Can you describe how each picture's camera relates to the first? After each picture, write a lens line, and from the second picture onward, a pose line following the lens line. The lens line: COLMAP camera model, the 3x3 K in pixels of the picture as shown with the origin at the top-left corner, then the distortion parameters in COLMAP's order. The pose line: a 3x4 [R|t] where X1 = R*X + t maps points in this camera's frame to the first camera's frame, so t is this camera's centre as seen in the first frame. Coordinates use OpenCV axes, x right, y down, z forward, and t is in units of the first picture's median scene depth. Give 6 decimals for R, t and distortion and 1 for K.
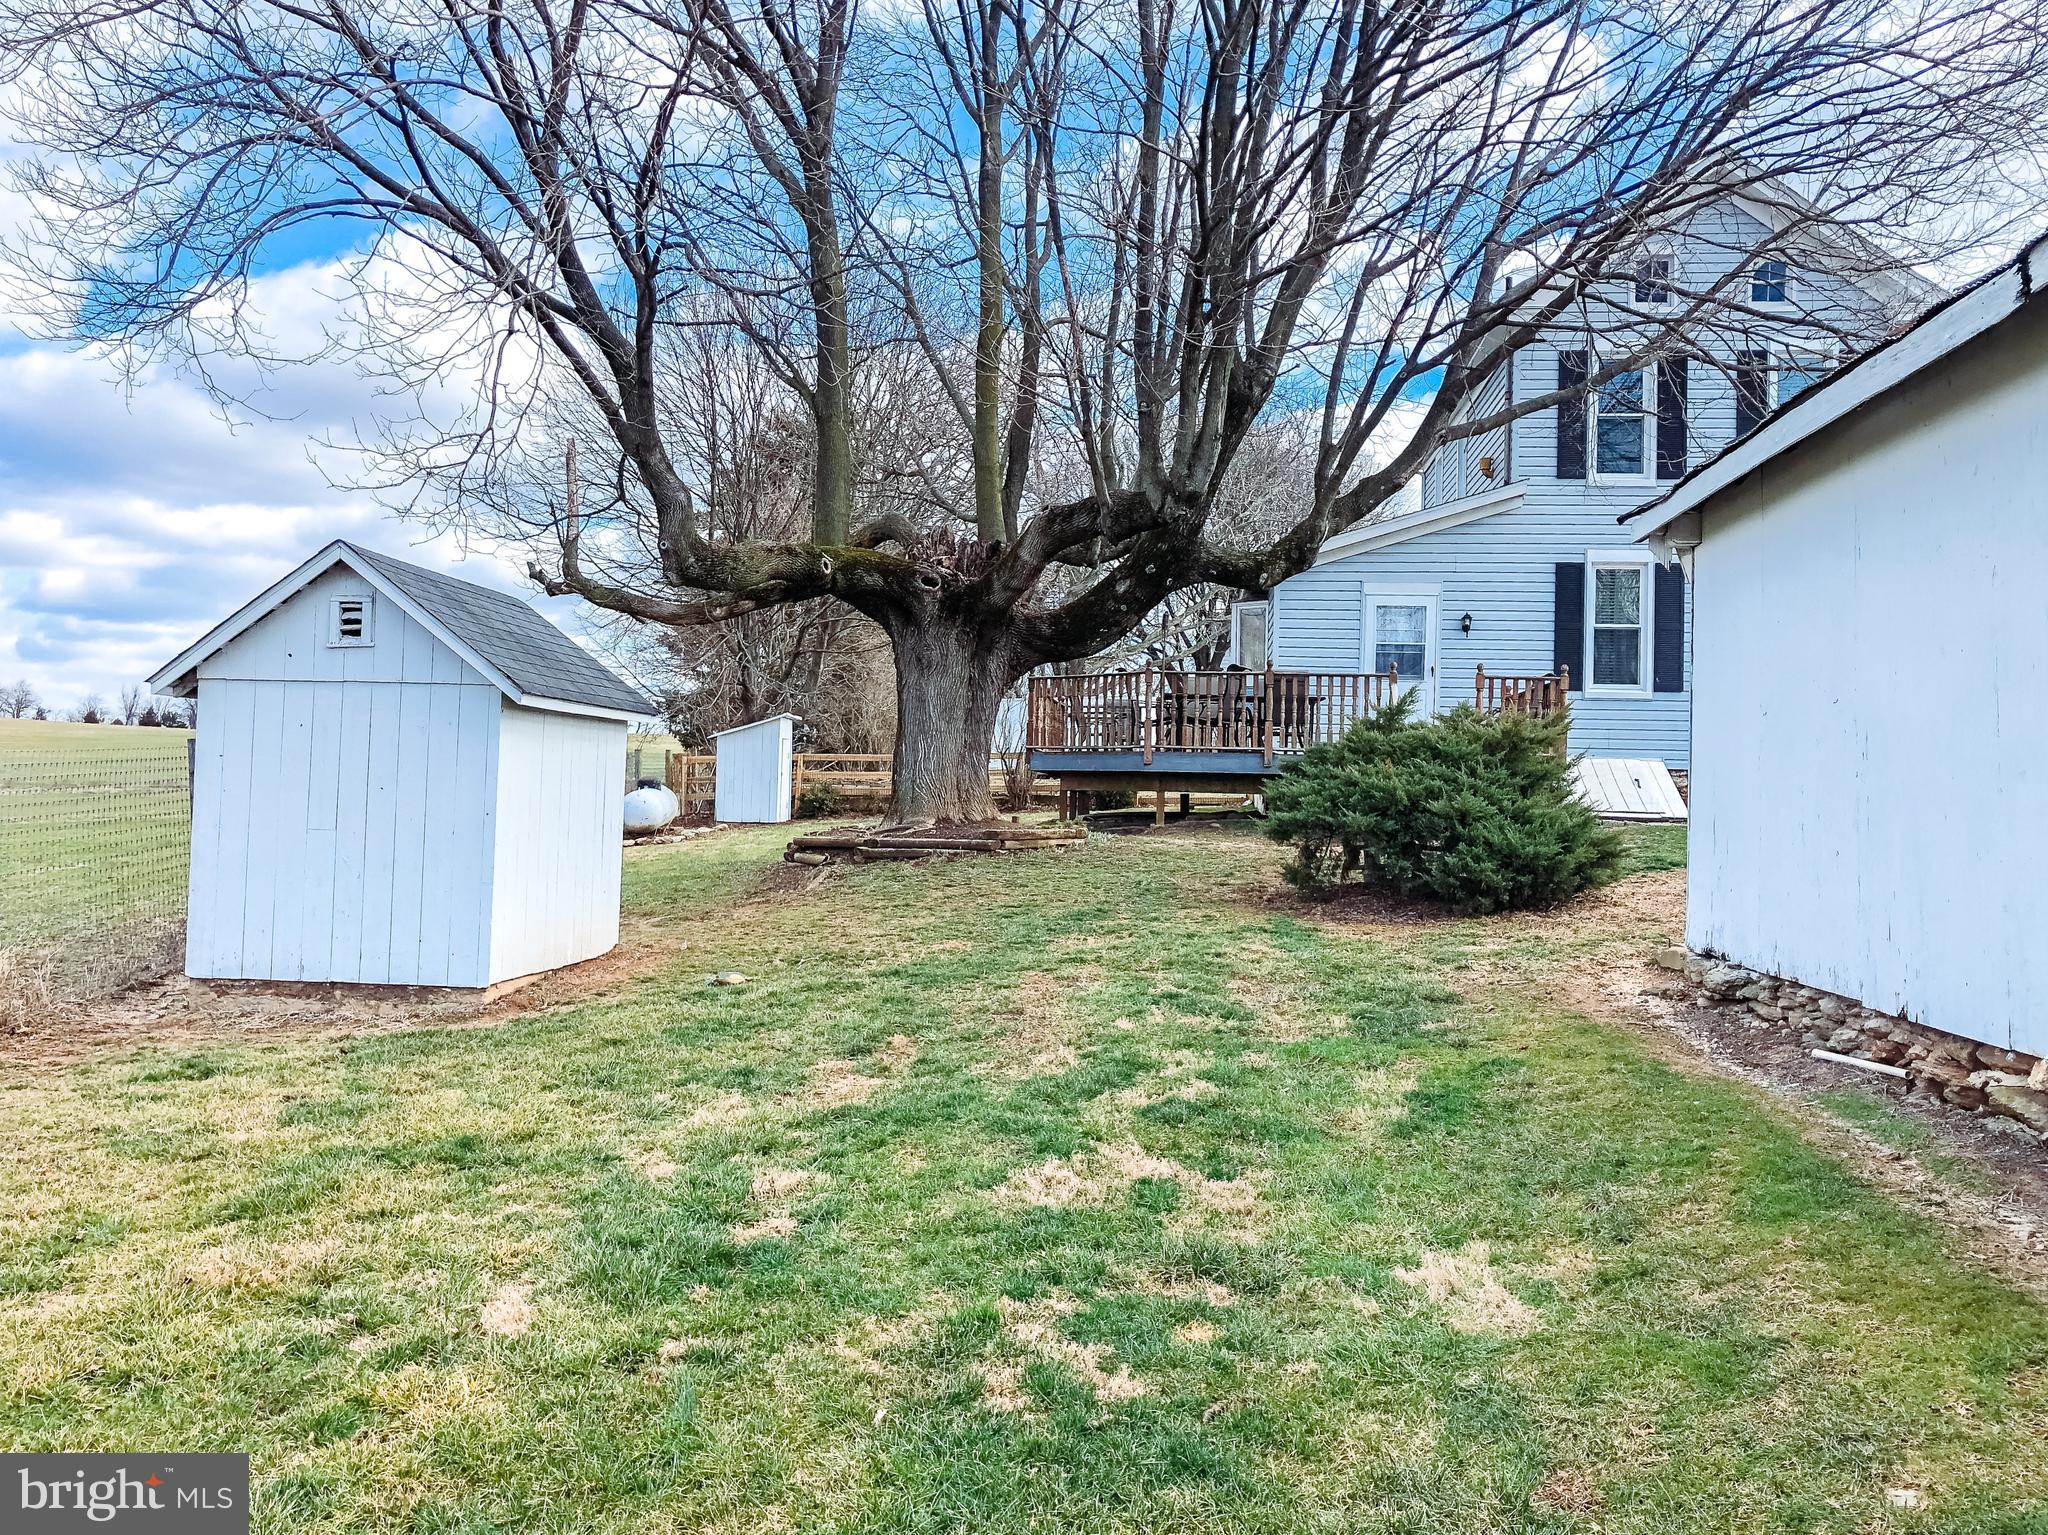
lens RADIAL K [[1677.9, 0, 1039.3], [0, 1677.9, 772.8], [0, 0, 1]] dist [0.039230, -0.047597]
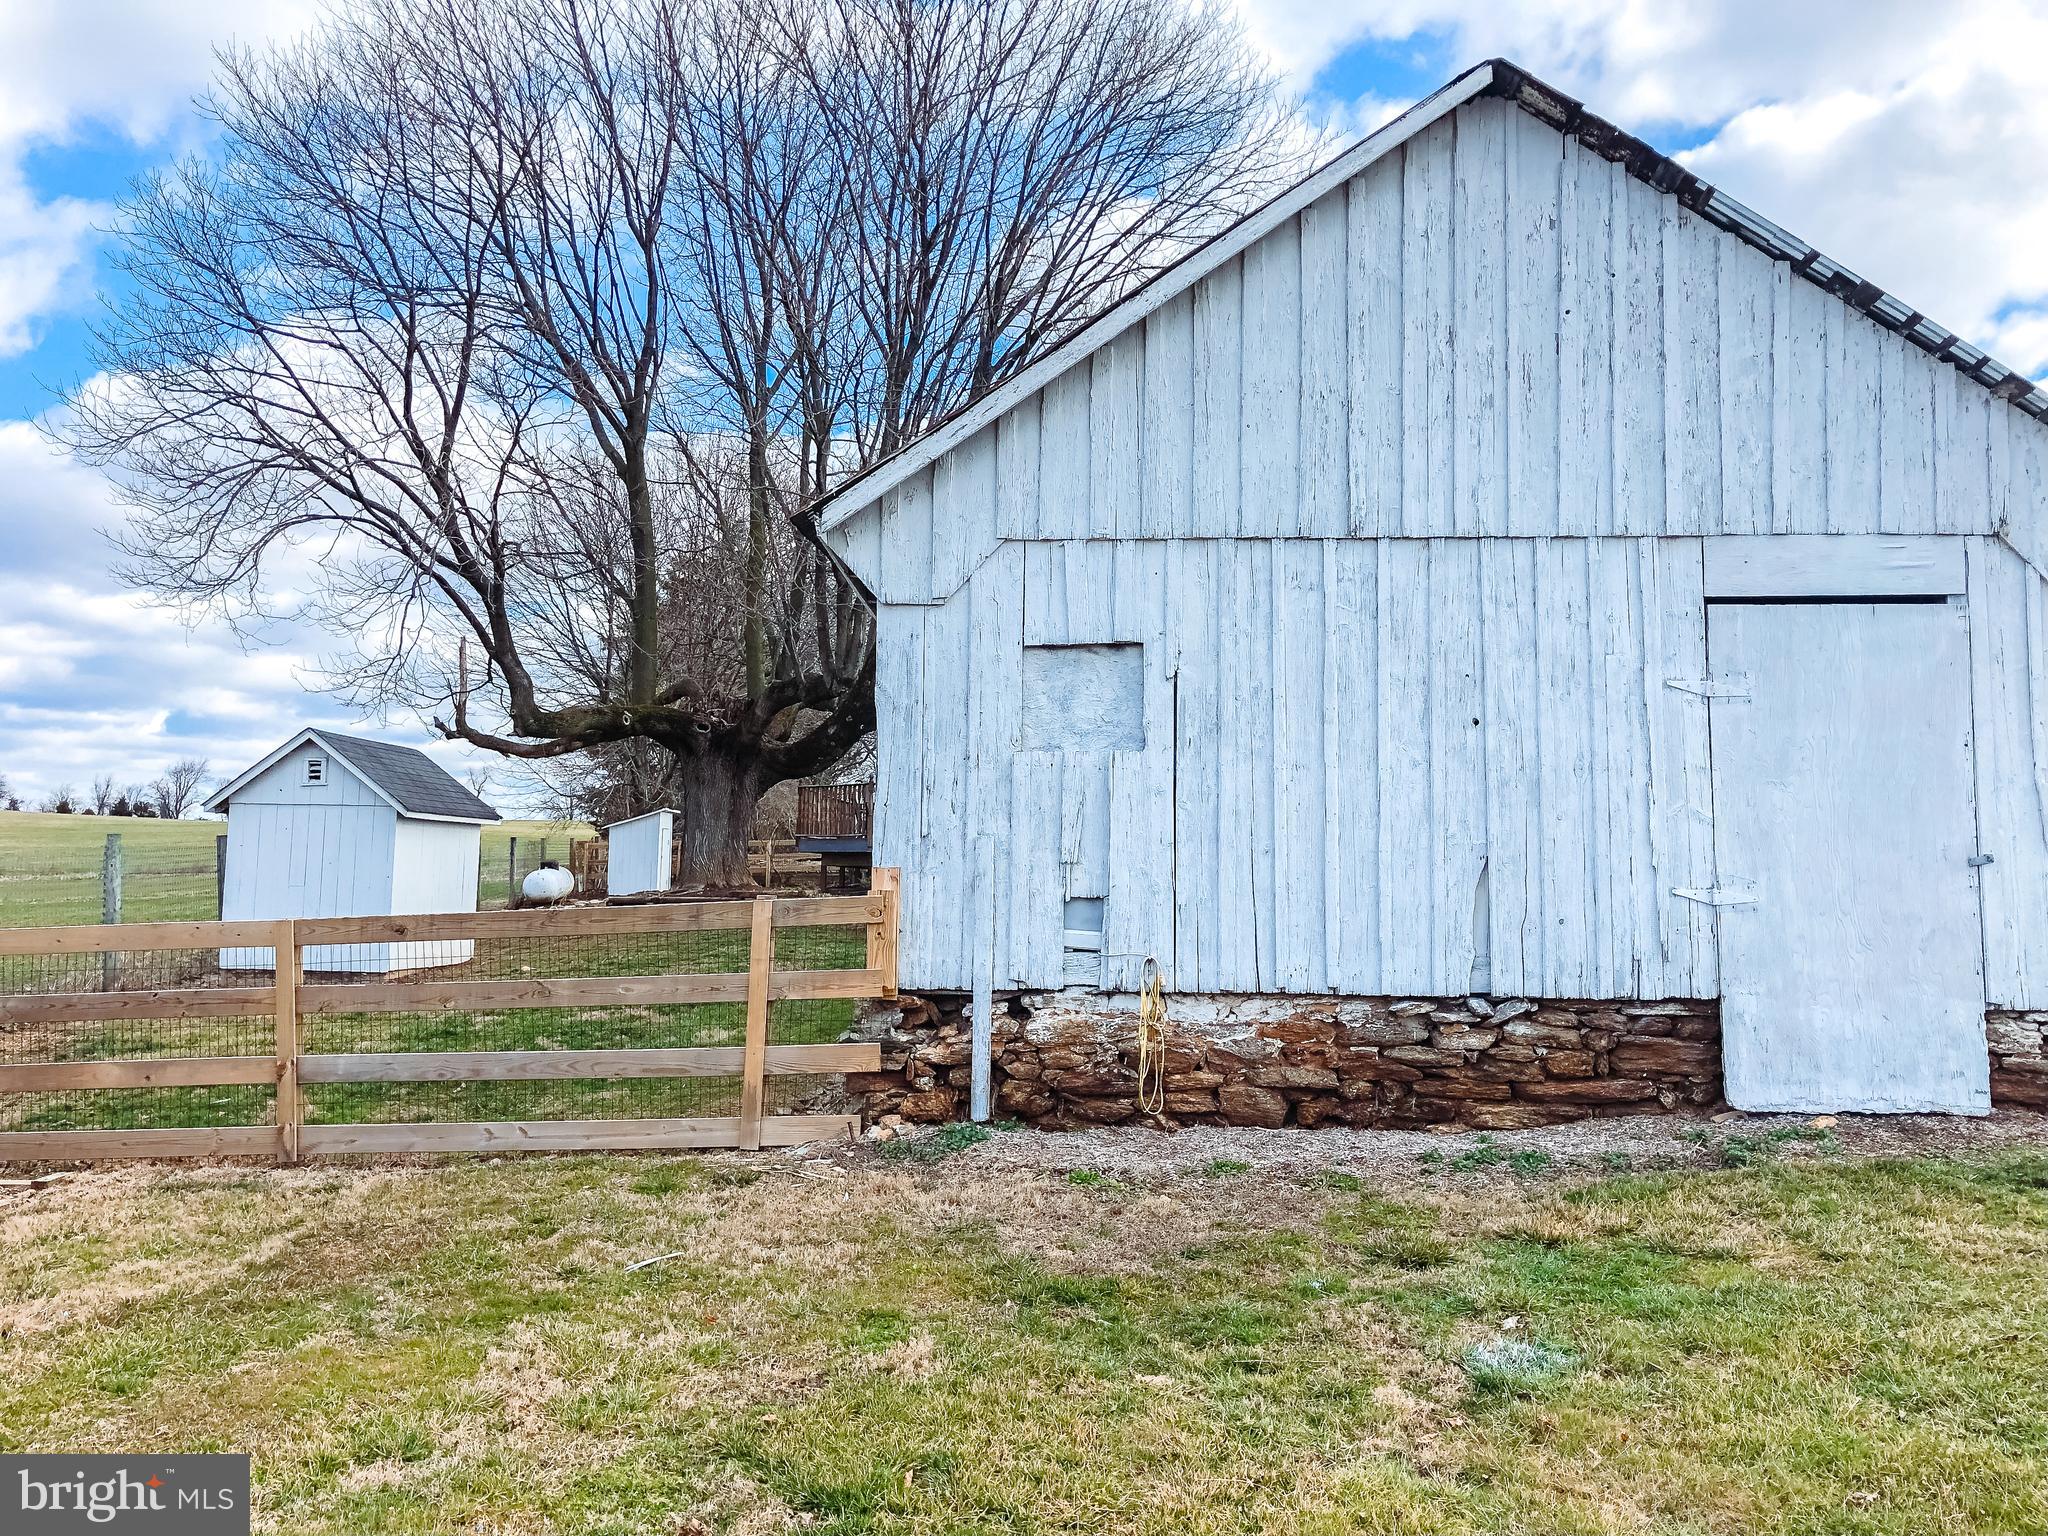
lens RADIAL K [[1677.9, 0, 1034.7], [0, 1677.9, 769.6], [0, 0, 1]] dist [0.039230, -0.047597]
pose [[0.999882, -0.004105, 0.014775, 0.209291], [0.004864, 0.998652, -0.051669, 0.003415], [-0.014543, 0.051735, 0.998555, -0.507862]]
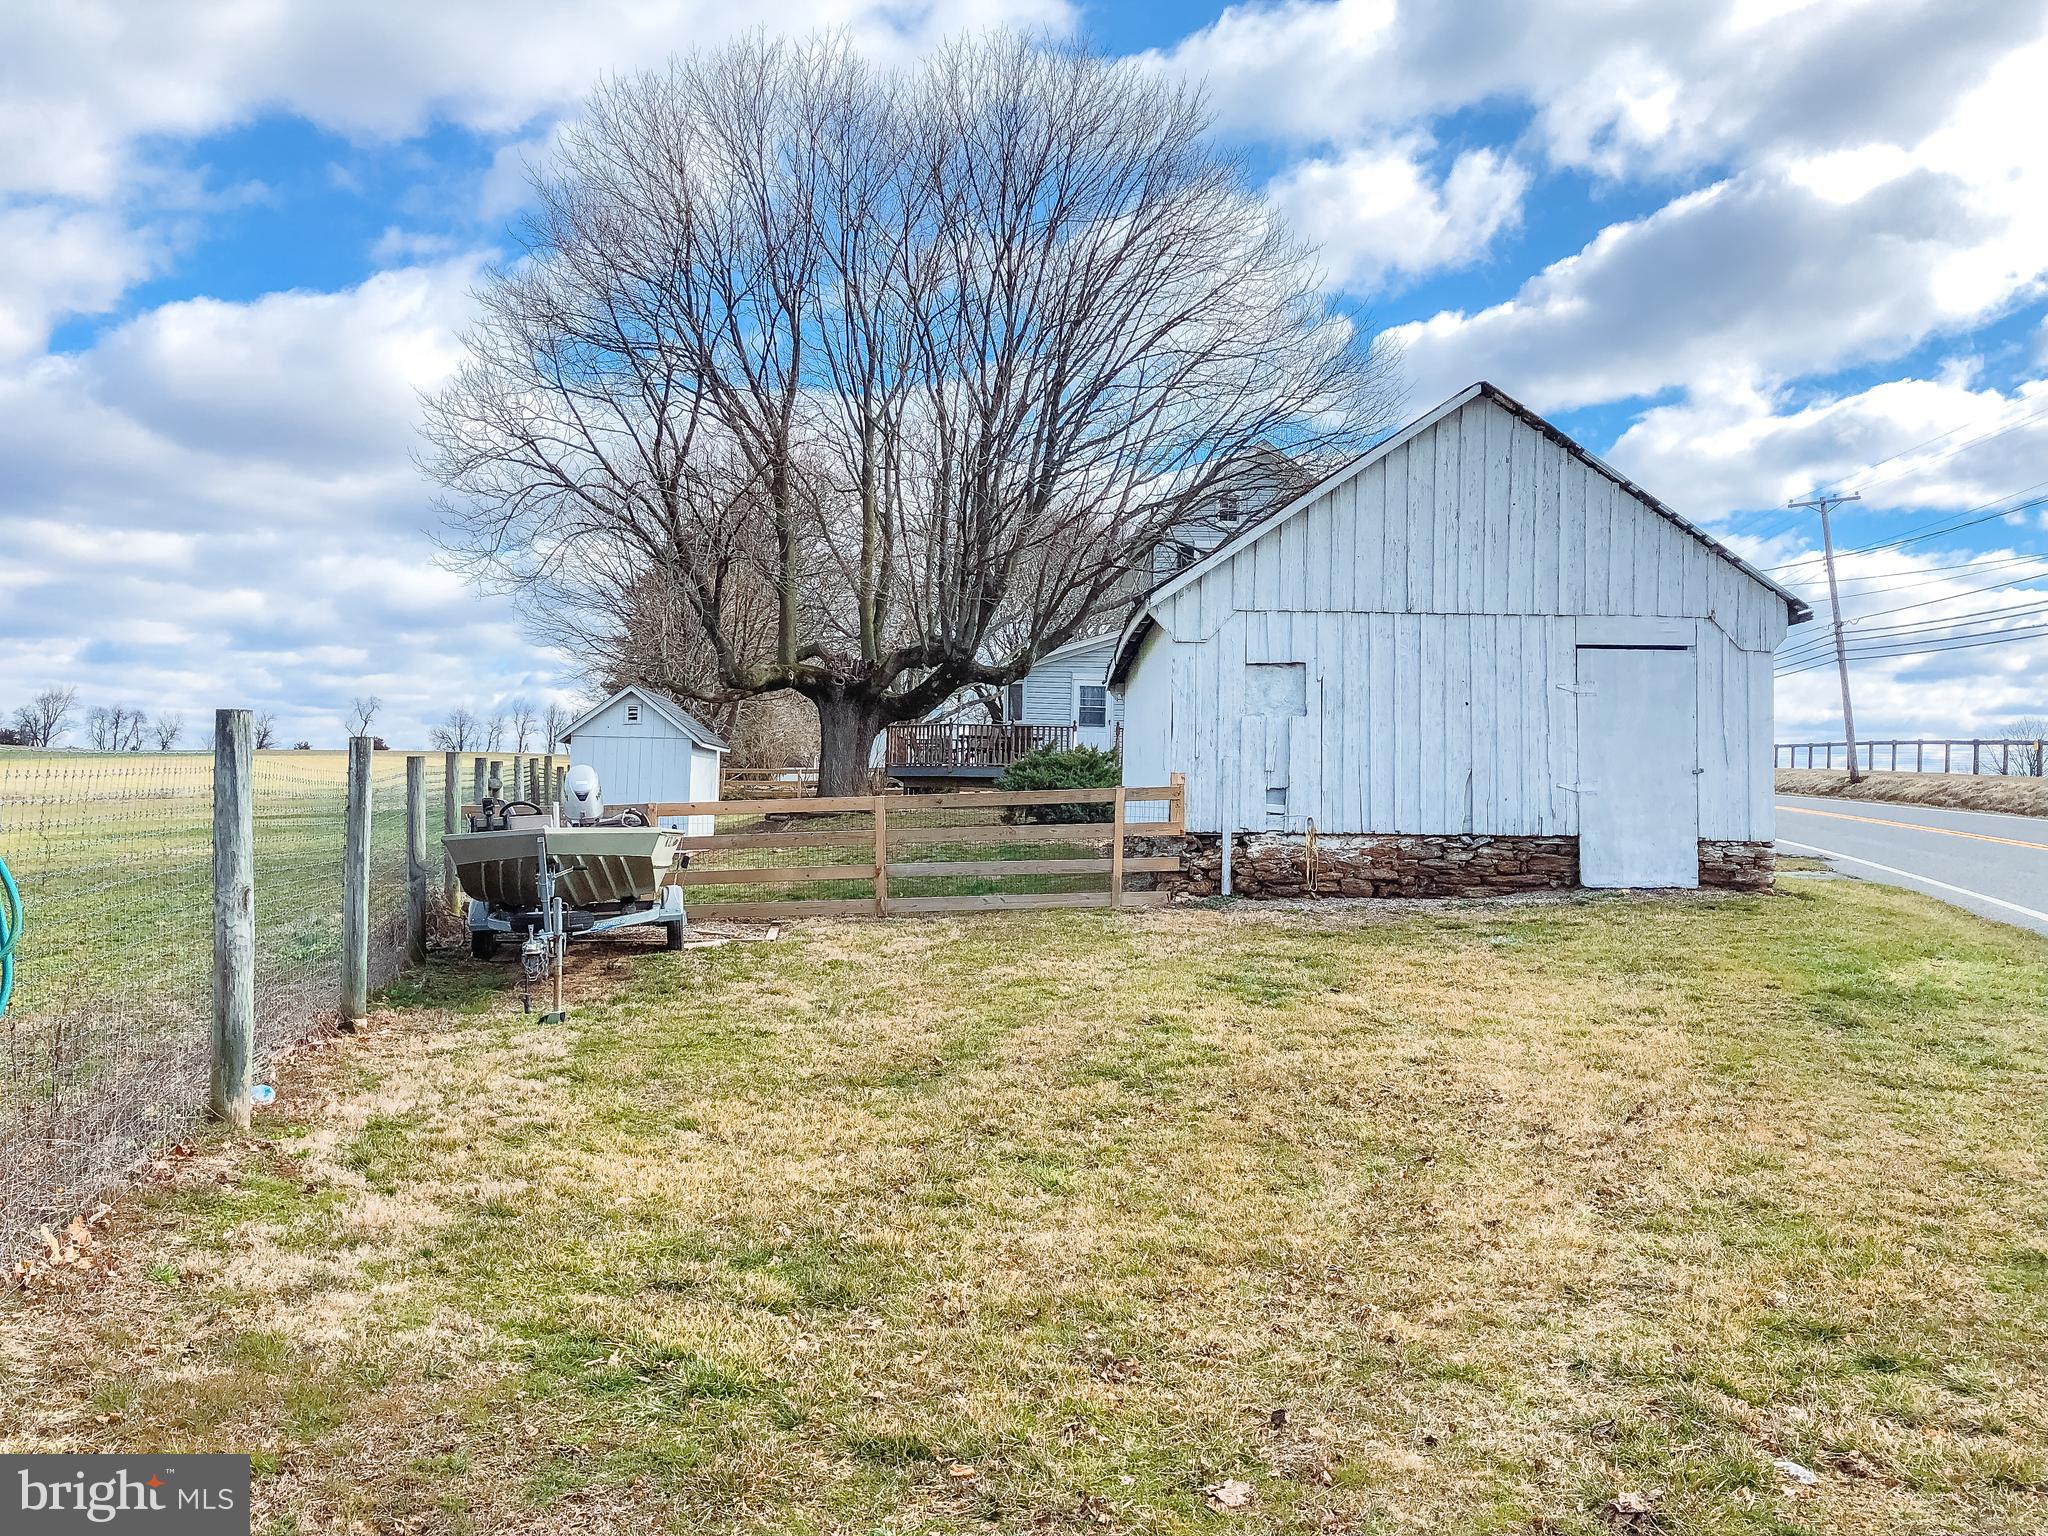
lens RADIAL K [[1677.9, 0, 1027.1], [0, 1677.9, 768.0], [0, 0, 1]] dist [0.039230, -0.047597]
pose [[0.996447, 0.002292, 0.084186, -0.009918], [-0.001123, 0.999902, -0.013930, 0.018452], [-0.084210, 0.013786, 0.996353, -1.021816]]
